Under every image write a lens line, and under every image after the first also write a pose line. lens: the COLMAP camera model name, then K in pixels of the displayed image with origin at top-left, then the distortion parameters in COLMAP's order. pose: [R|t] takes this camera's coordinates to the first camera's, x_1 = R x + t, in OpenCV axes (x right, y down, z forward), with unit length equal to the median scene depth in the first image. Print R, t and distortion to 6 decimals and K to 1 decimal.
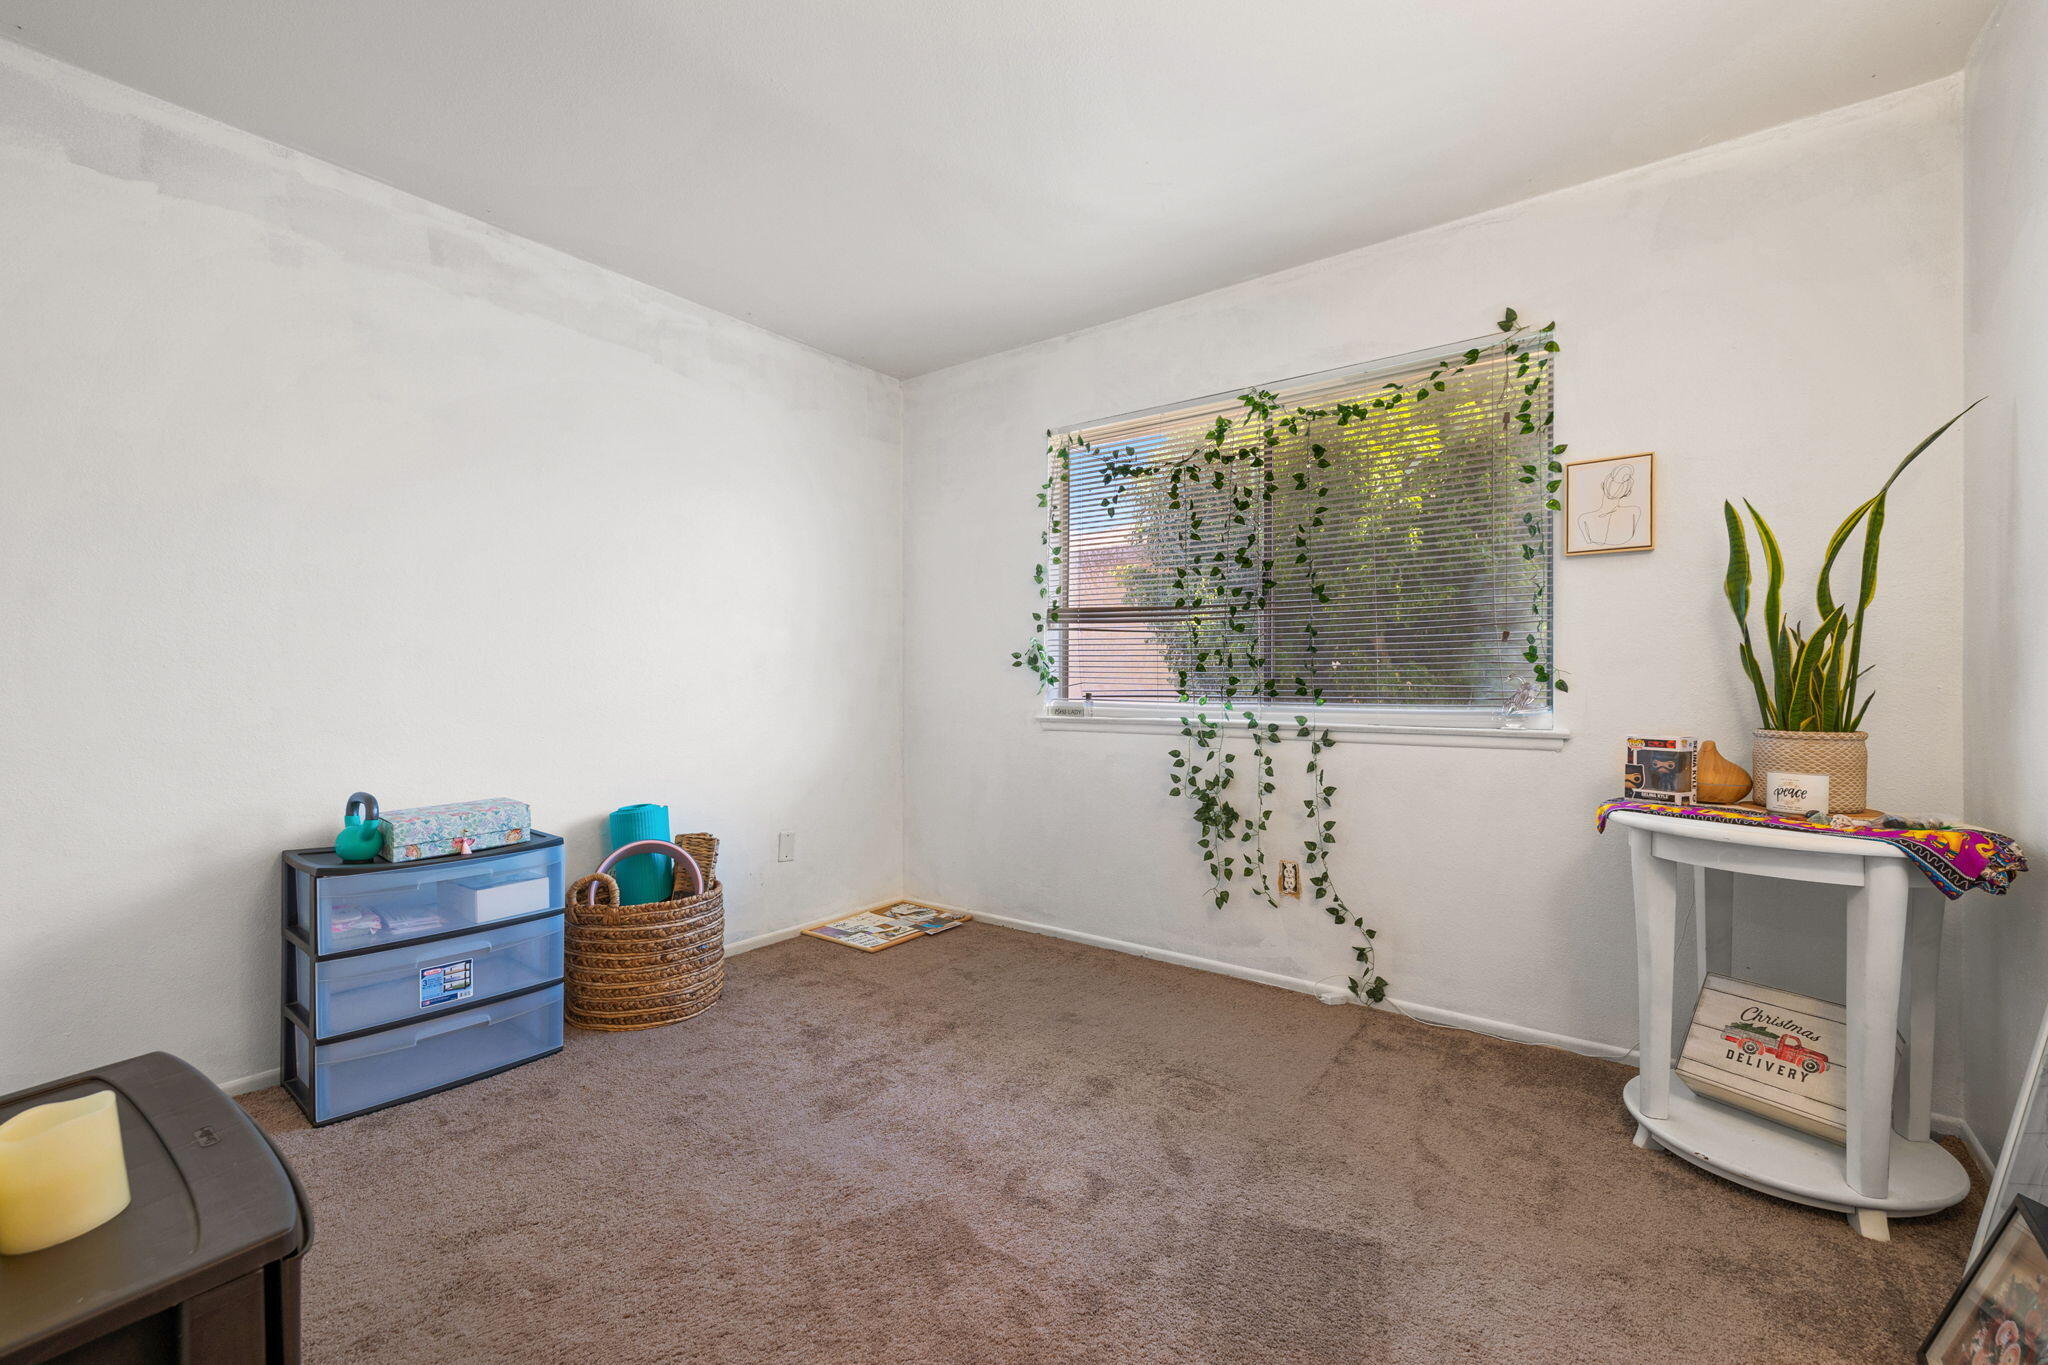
lens RADIAL K [[871.7, 0, 1031.5], [0, 871.7, 672.7], [0, 0, 1]] dist [0.002366, -0.000178]
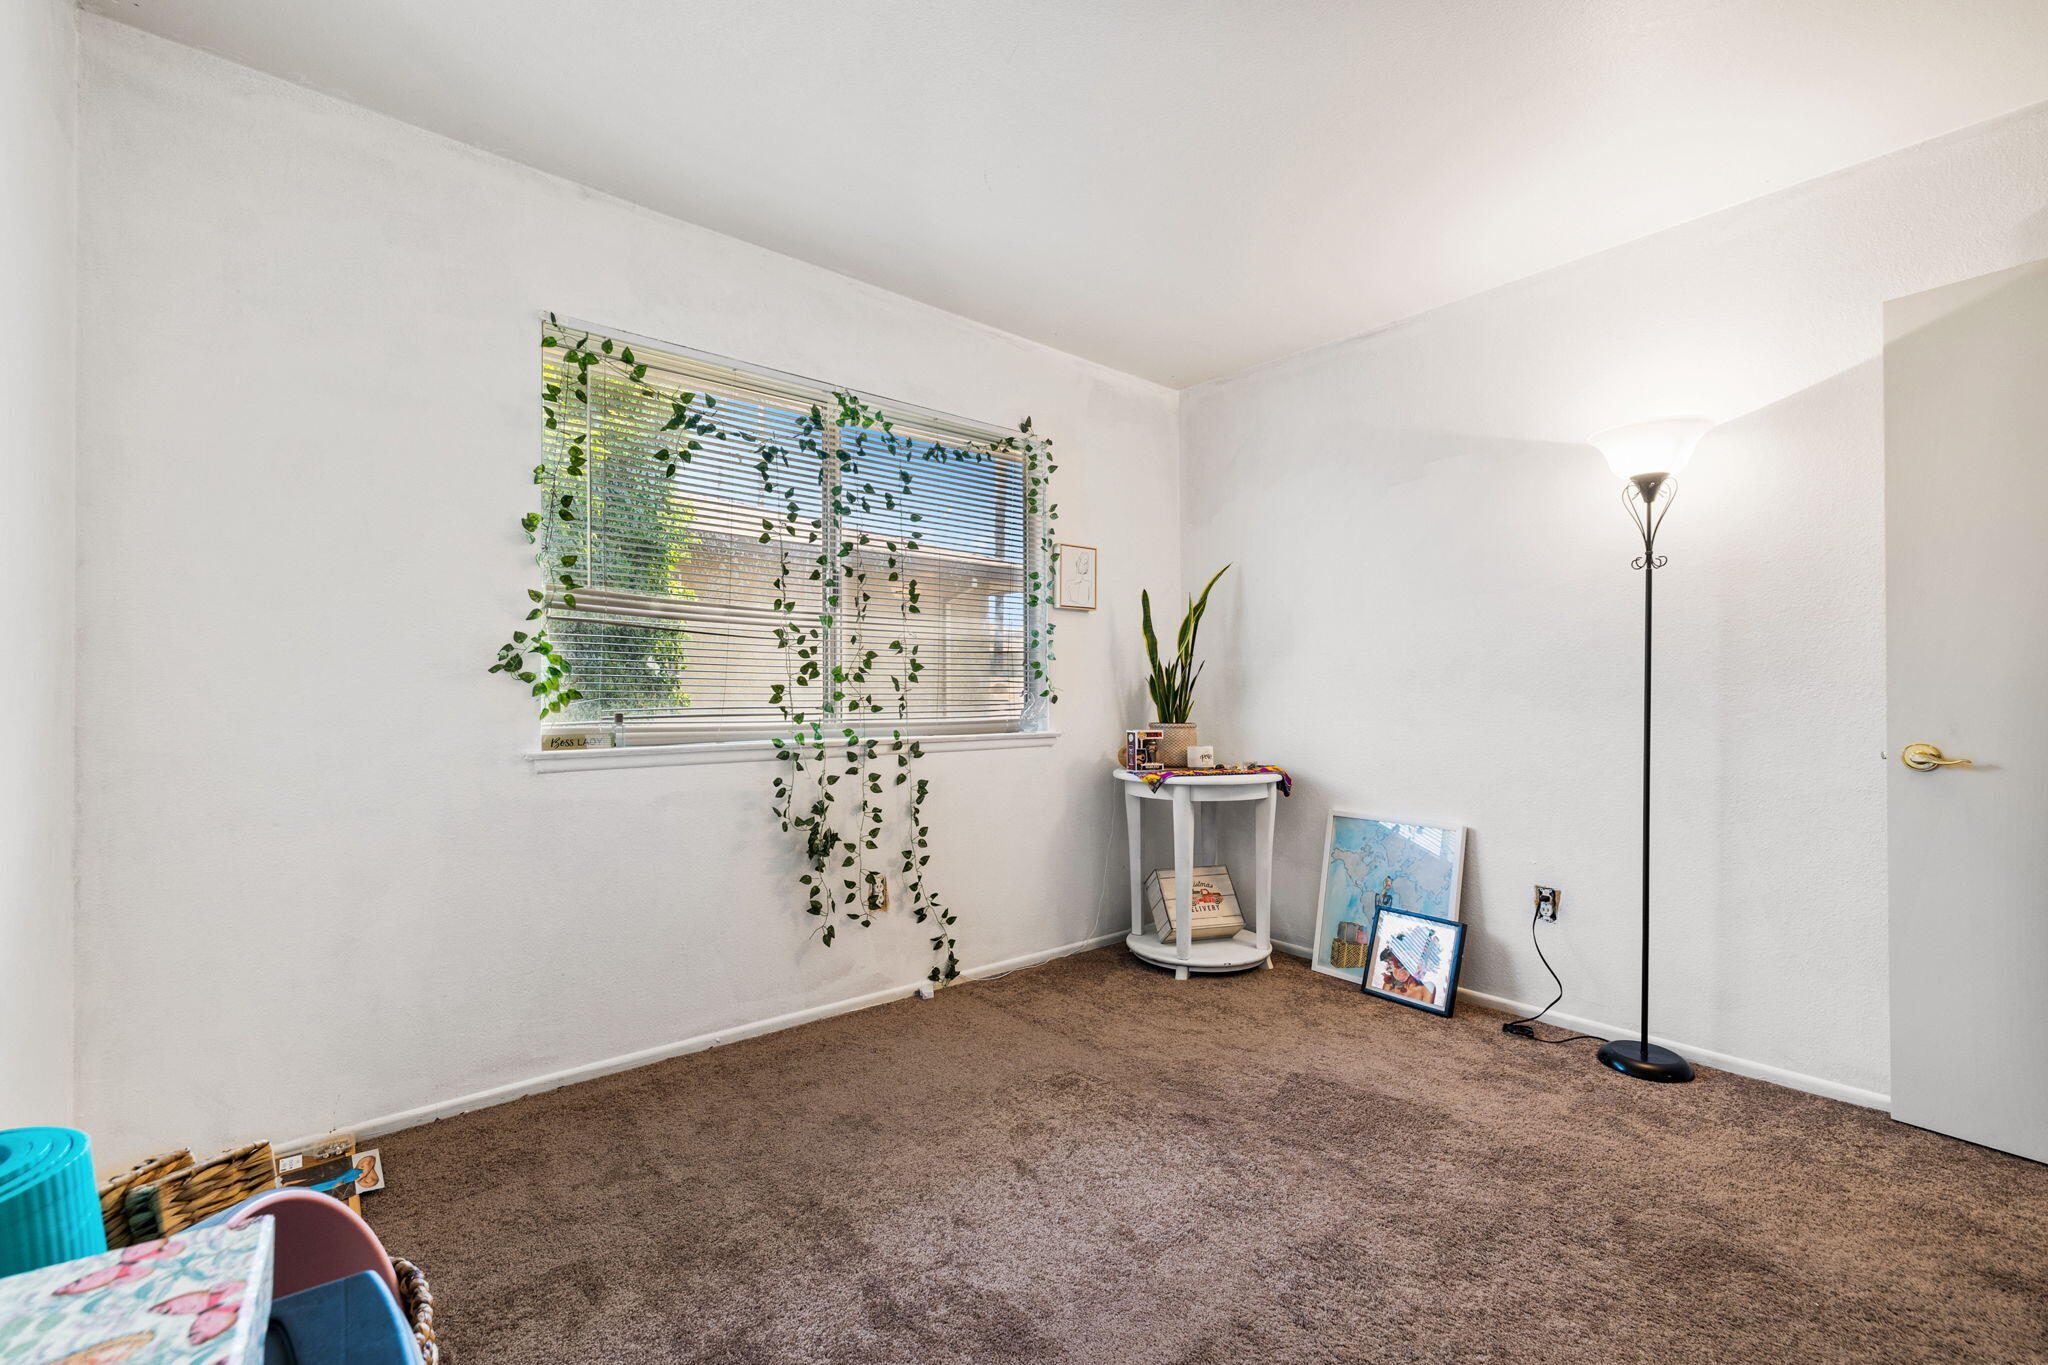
lens RADIAL K [[871.7, 0, 1031.5], [0, 871.7, 672.7], [0, 0, 1]] dist [0.002366, -0.000178]
pose [[0.218113, 0.021966, 0.975676, -0.662573], [-0.011606, 0.999734, -0.019914, 0.000359], [-0.975855, -0.006980, 0.218310, 0.624530]]
